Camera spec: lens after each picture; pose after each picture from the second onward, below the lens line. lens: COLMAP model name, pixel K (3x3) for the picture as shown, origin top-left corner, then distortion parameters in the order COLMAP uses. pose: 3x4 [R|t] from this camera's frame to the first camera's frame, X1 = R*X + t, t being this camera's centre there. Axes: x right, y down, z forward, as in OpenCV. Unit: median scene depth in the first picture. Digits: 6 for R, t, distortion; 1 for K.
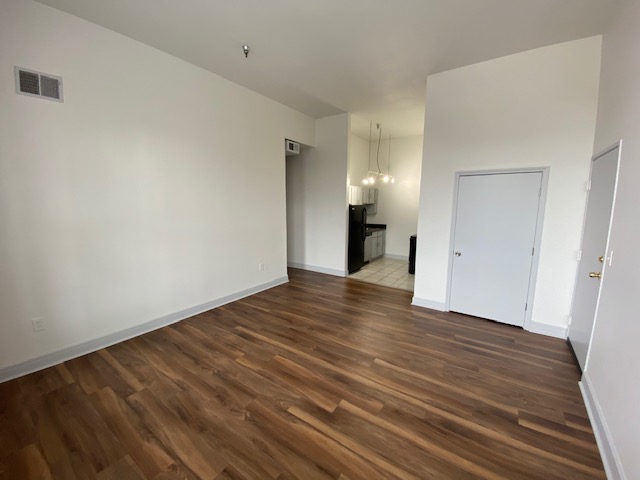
lens RADIAL K [[255.0, 0, 320.0], [0, 255.0, 240.0], [0, 0, 1]] dist [0.017987, -0.020060]
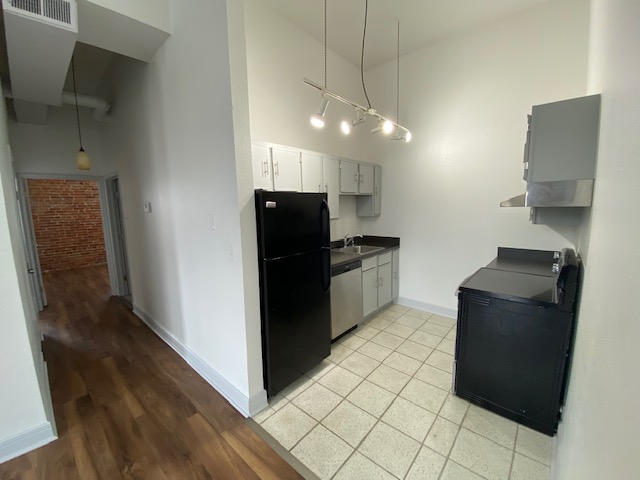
lens RADIAL K [[255.0, 0, 320.0], [0, 255.0, 240.0], [0, 0, 1]] dist [0.017987, -0.020060]
pose [[0.993346, -0.010733, -0.114667, 0.329747], [0.009873, 0.999919, -0.008057, -0.108279], [0.114744, 0.006872, 0.993371, 1.006701]]
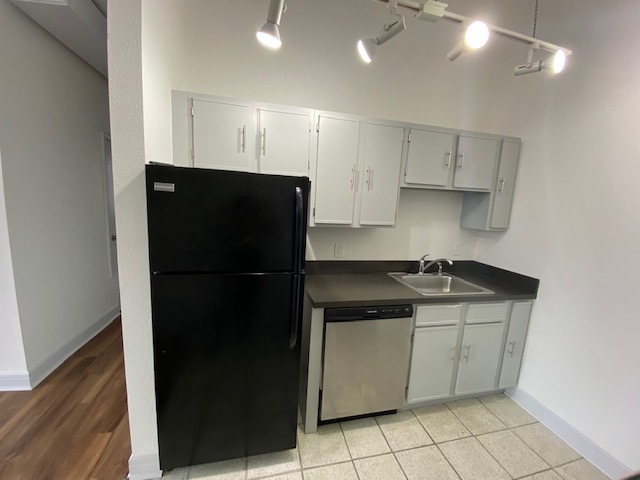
lens RADIAL K [[260.9, 0, 320.0], [0, 260.9, 240.0], [0, 0, 1]] dist [-0.018424, -0.000468]
pose [[0.750551, 0.133164, -0.647256, 0.513739], [-0.142878, 0.989018, 0.037797, -0.154931], [0.645182, 0.064110, 0.761335, 1.348586]]
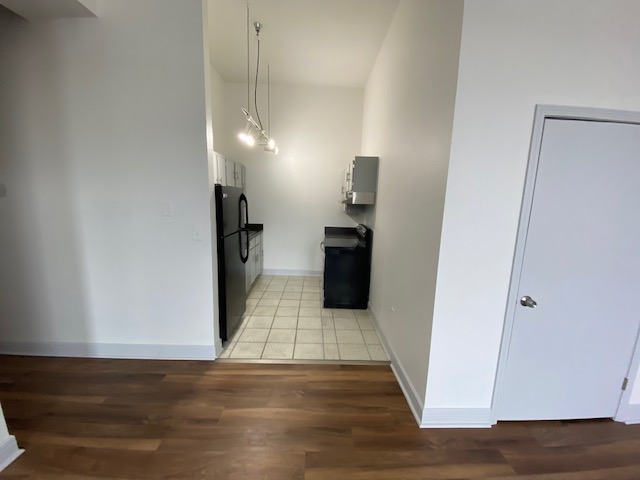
lens RADIAL K [[255.0, 0, 320.0], [0, 255.0, 240.0], [0, 0, 1]] dist [0.017987, -0.020060]
pose [[0.806221, -0.075928, 0.586721, 0.004587], [0.057071, 0.997086, 0.050611, -0.089379], [-0.588855, -0.007319, 0.808206, 0.818129]]
